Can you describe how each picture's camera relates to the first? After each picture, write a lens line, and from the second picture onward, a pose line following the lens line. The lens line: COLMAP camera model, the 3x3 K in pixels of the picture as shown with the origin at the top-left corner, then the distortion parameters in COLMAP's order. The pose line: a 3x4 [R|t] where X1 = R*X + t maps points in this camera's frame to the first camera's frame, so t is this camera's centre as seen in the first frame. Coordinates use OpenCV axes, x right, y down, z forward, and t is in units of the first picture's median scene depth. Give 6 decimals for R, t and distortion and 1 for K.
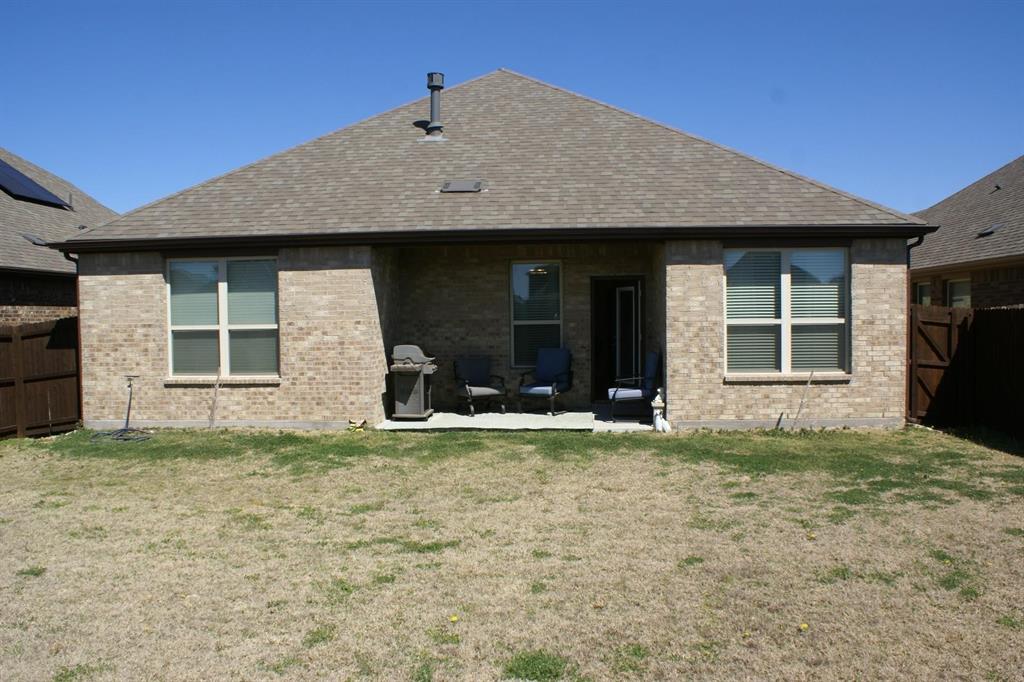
lens RADIAL K [[838.5, 0, 512.2], [0, 838.5, 340.2], [0, 0, 1]] dist [-0.144179, 0.132980]
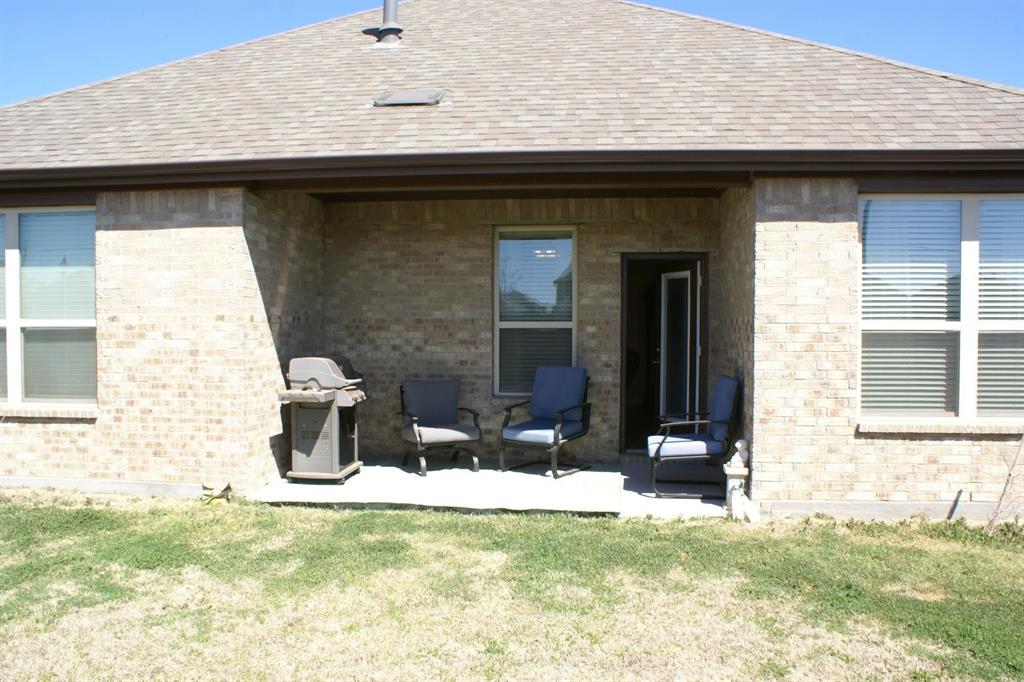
lens RADIAL K [[838.5, 0, 512.6], [0, 838.5, 345.3], [0, 0, 1]] dist [-0.144179, 0.132980]
pose [[0.999039, 0.015472, -0.041018, 0.044546], [-0.015840, 0.999837, -0.008682, -0.000113], [0.040877, 0.009323, 0.999121, 0.424560]]
